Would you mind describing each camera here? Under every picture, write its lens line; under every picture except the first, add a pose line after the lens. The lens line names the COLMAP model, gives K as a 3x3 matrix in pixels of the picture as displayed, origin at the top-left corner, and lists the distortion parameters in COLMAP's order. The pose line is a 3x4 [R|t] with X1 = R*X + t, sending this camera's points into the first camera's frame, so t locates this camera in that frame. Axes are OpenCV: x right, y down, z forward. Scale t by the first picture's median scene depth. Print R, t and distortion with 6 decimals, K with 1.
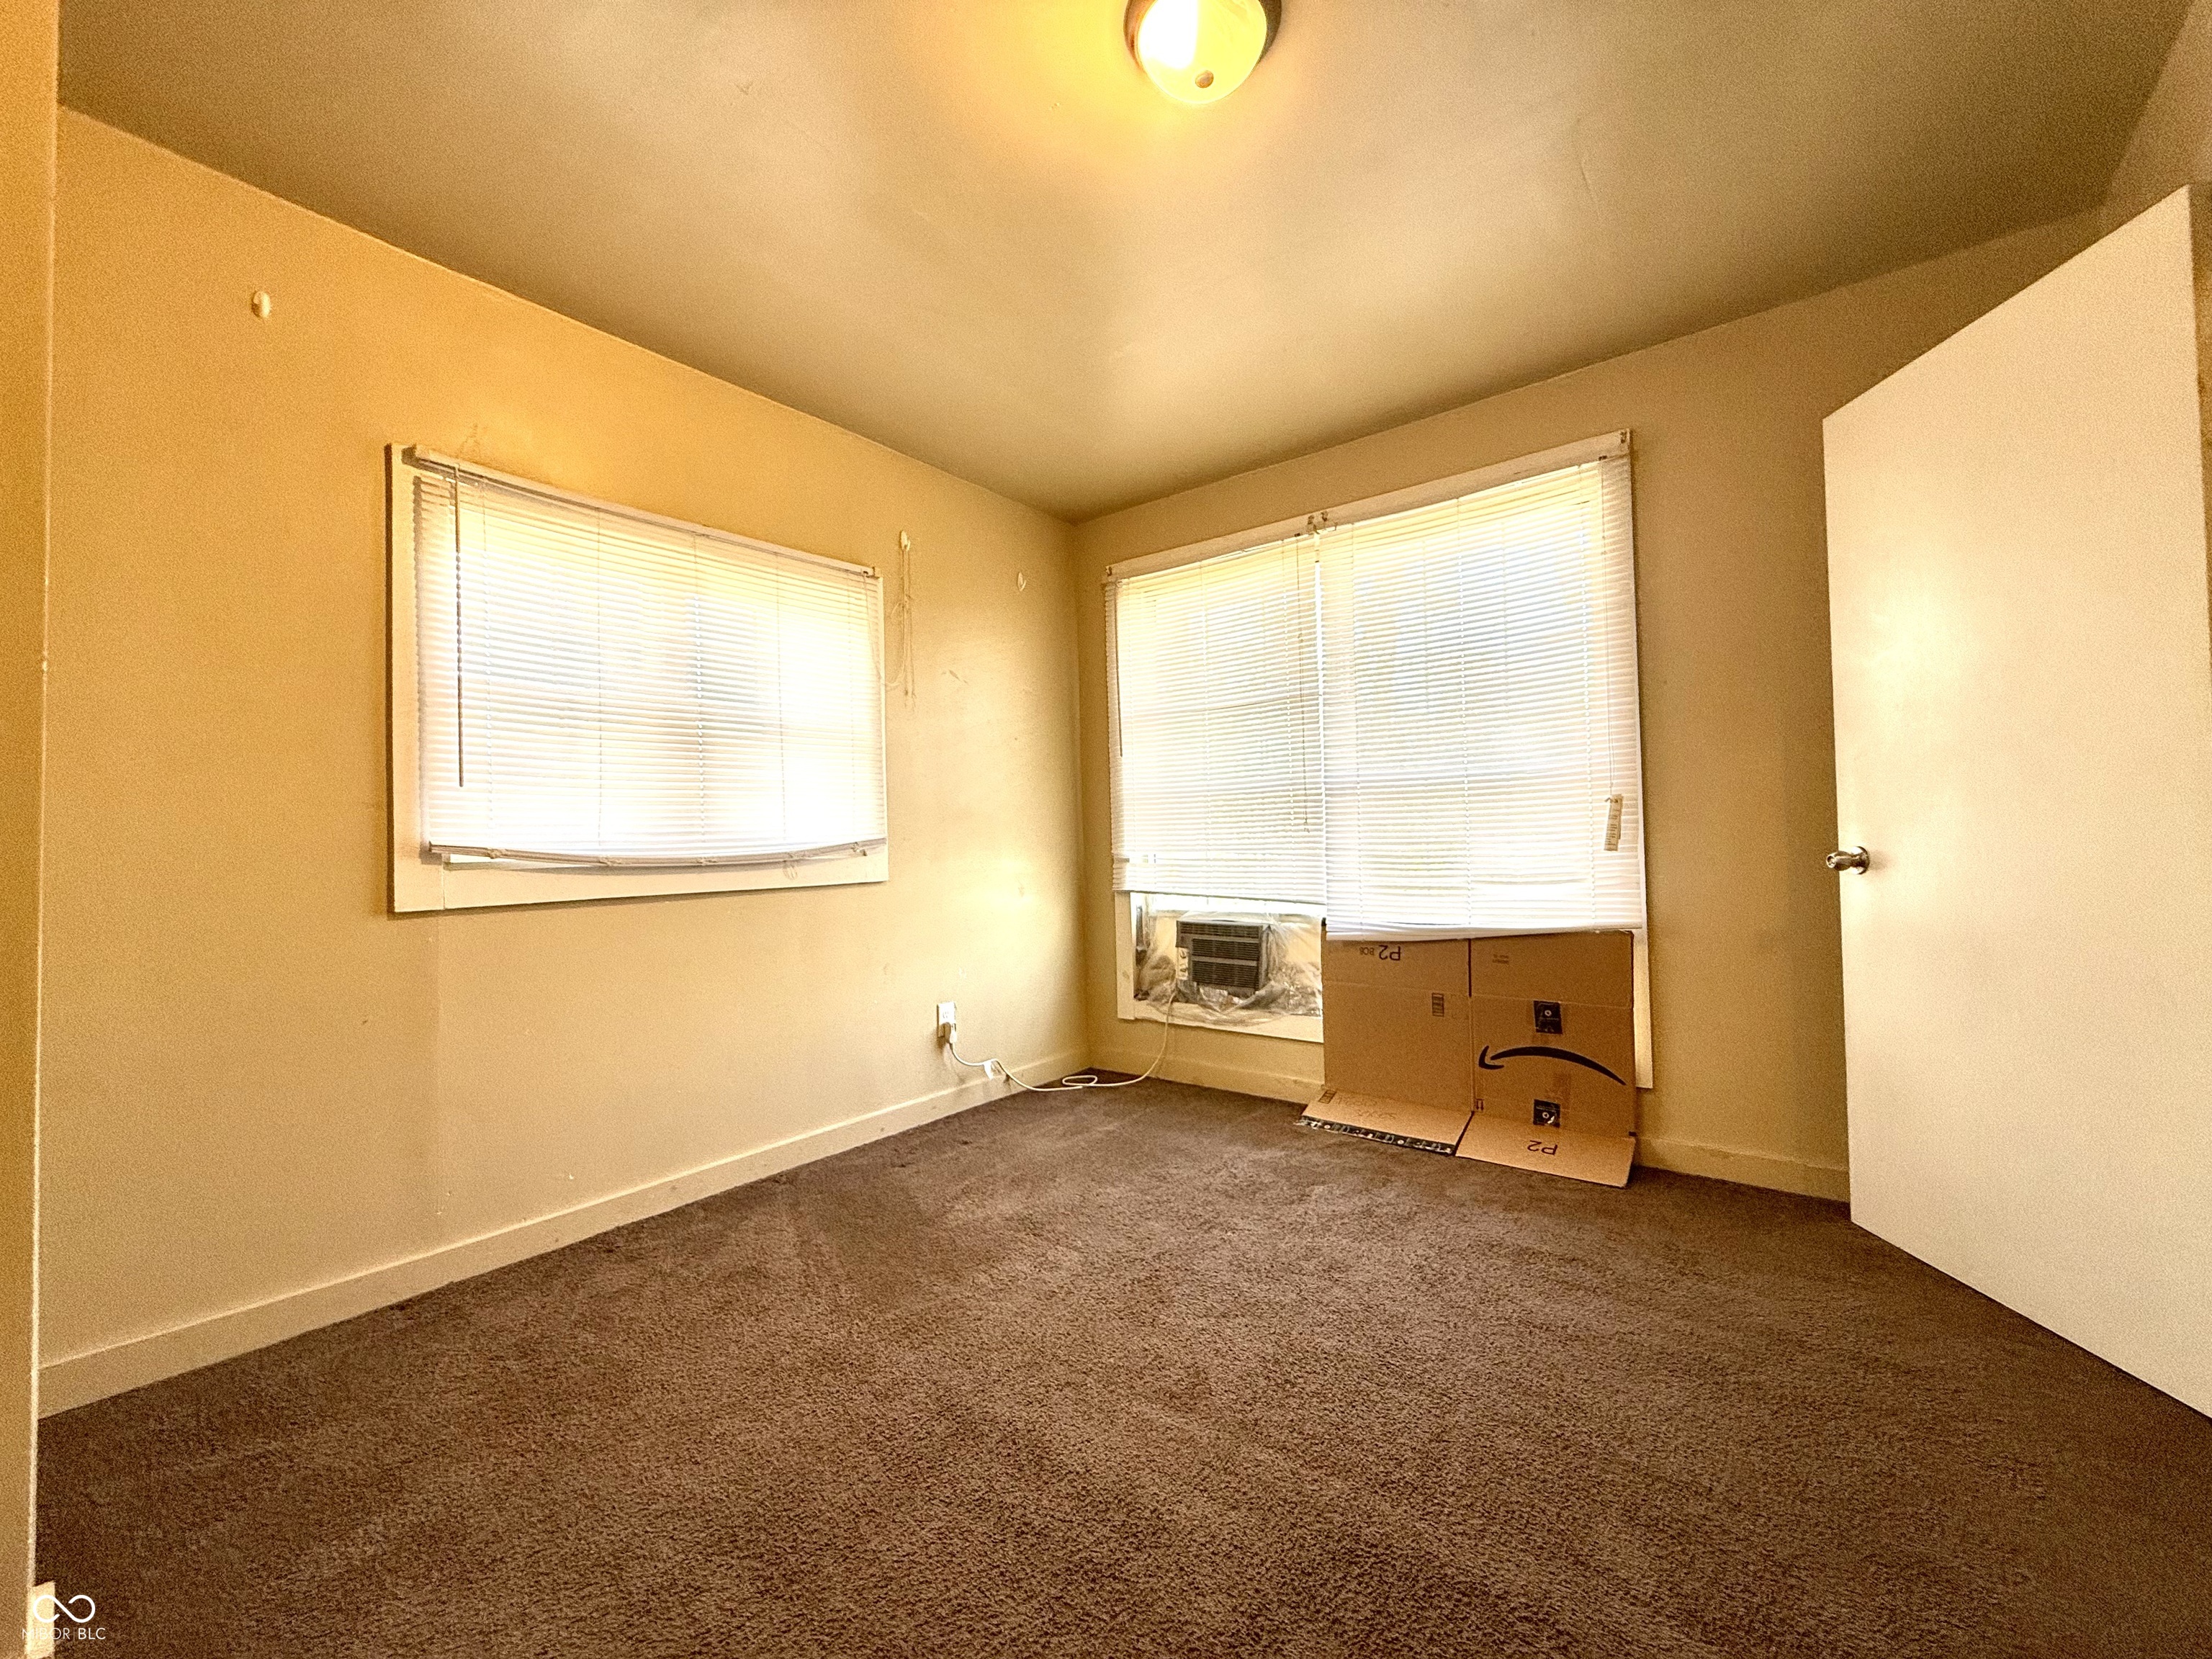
lens RADIAL K [[884.0, 0, 1103.1], [0, 884.0, 829.8], [0, 0, 1]] dist [-0.004401, 0.000177]
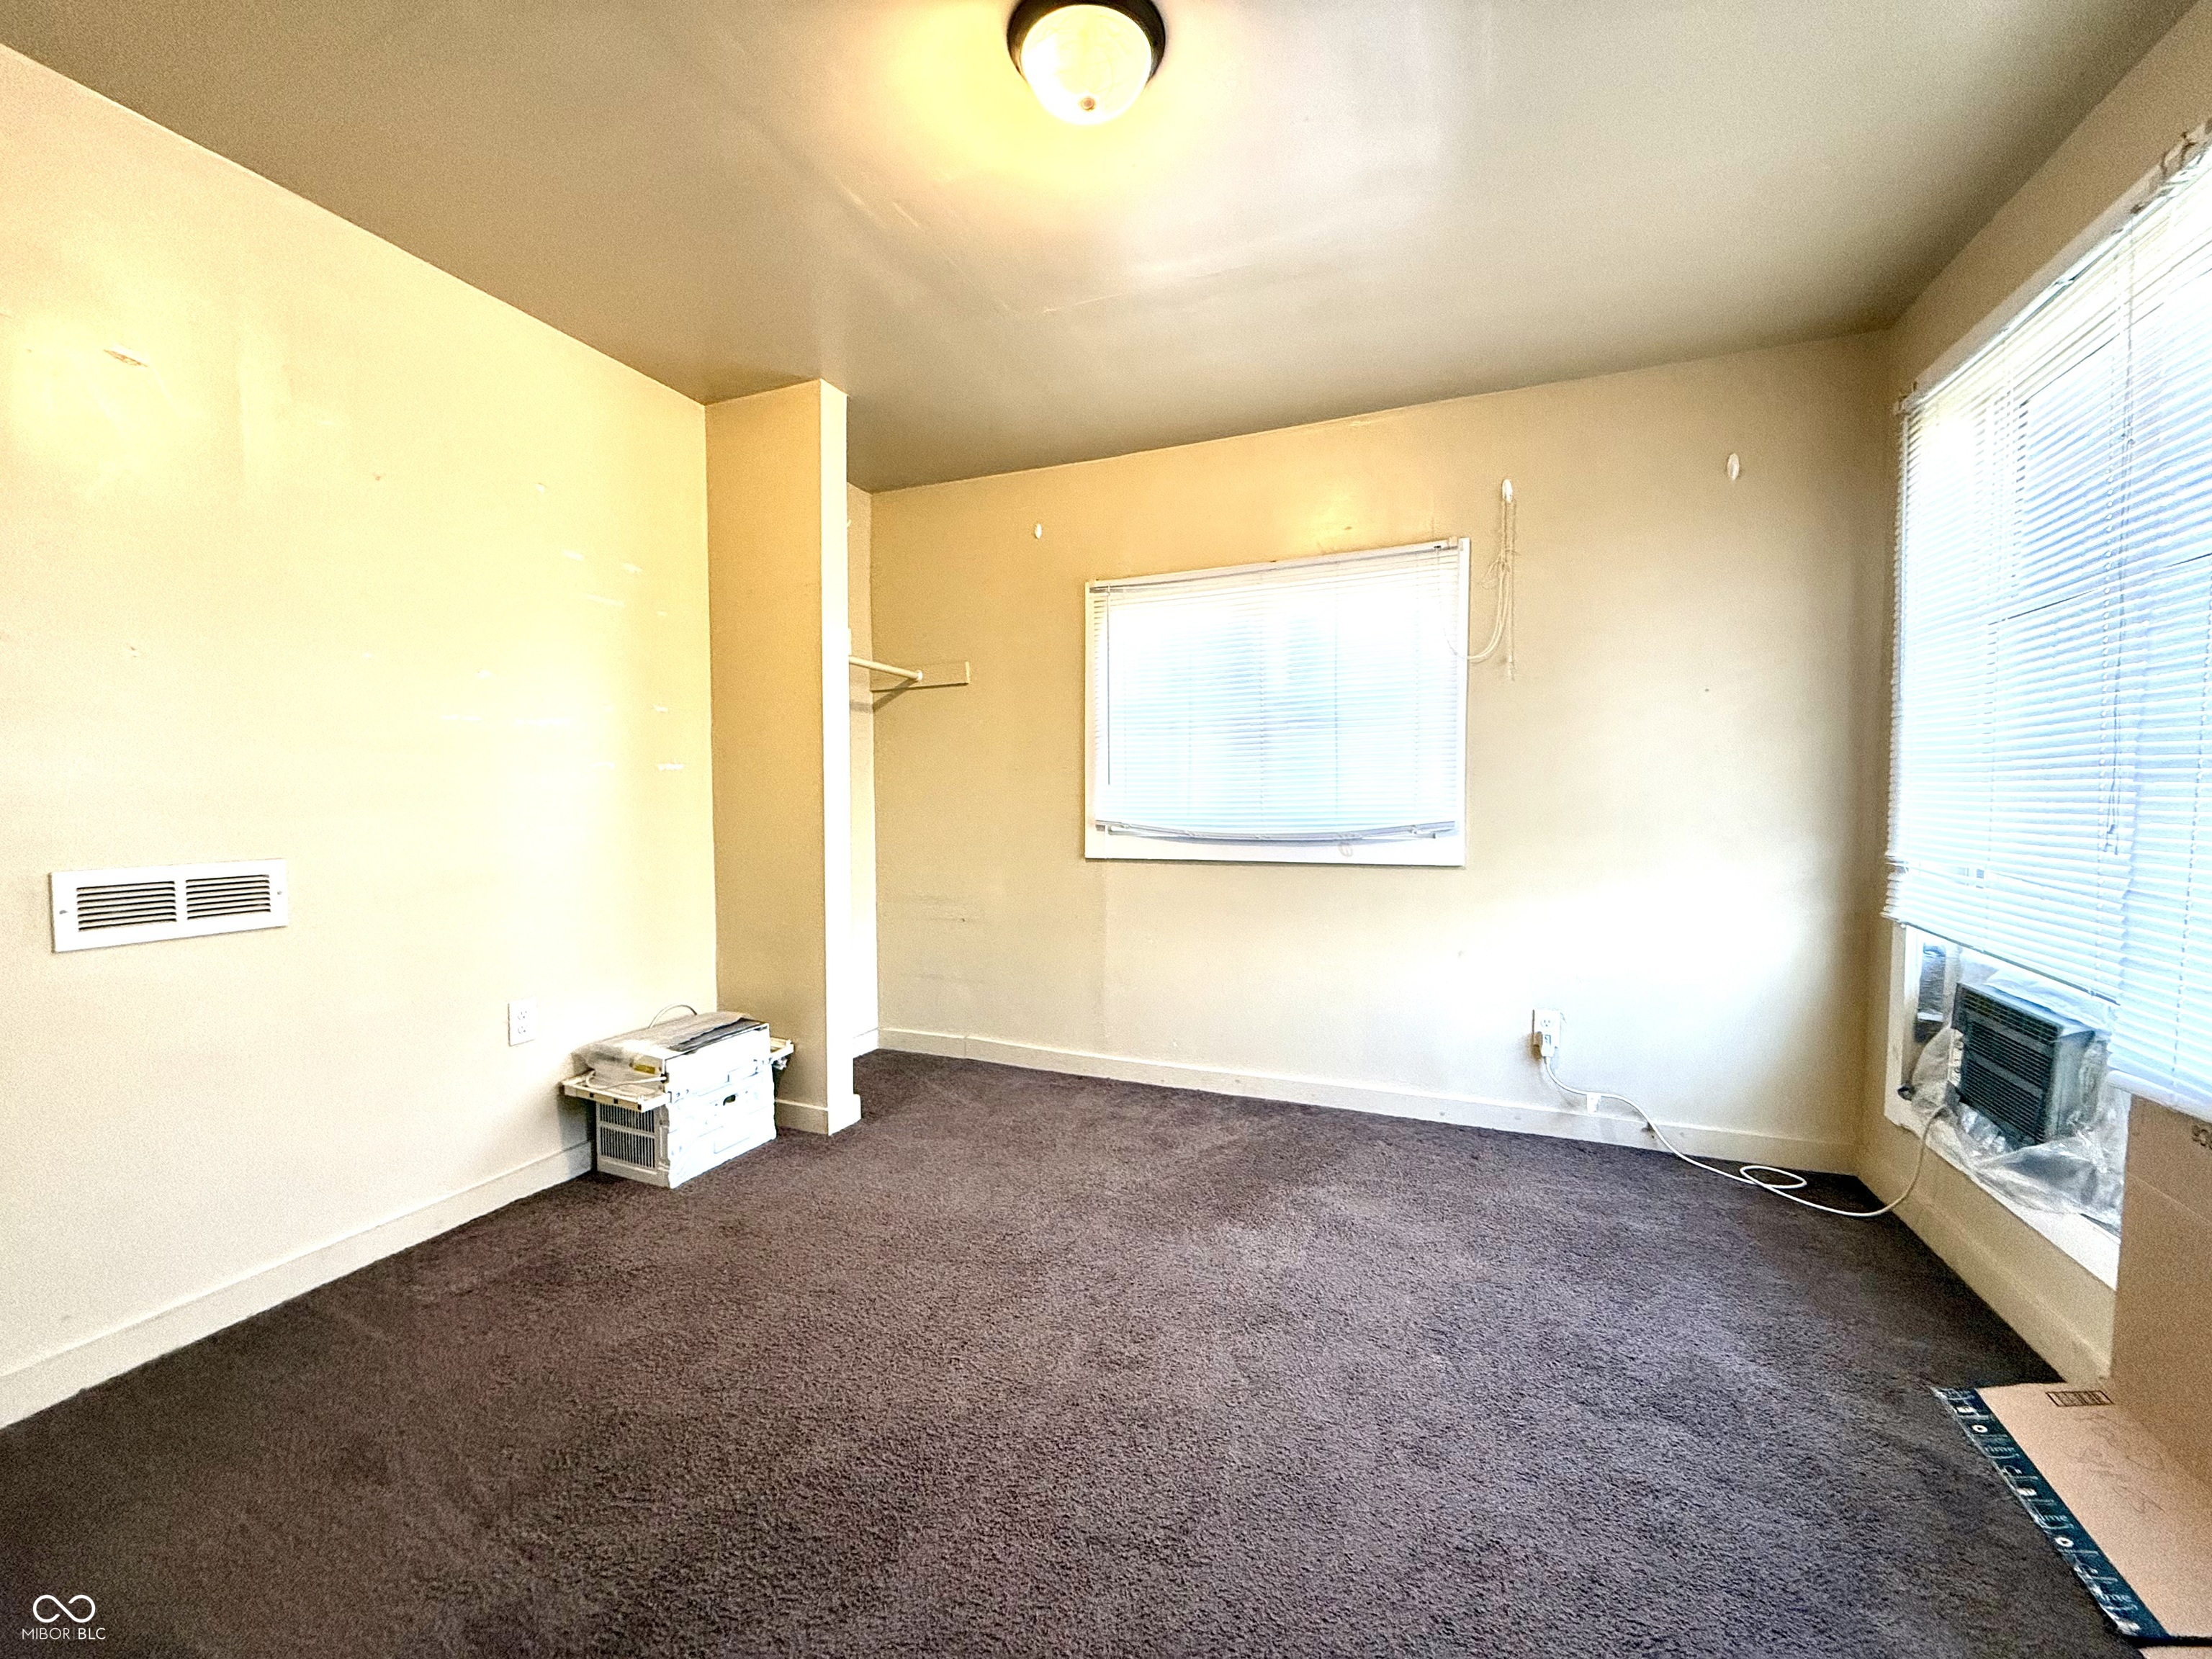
lens RADIAL K [[884.0, 0, 1099.6], [0, 884.0, 831.1], [0, 0, 1]] dist [-0.004401, 0.000177]
pose [[0.262046, 0.063826, -0.962942, 0.622583], [0.014659, 0.997432, 0.070101, -0.057051], [0.964944, -0.032485, 0.260437, 0.403636]]
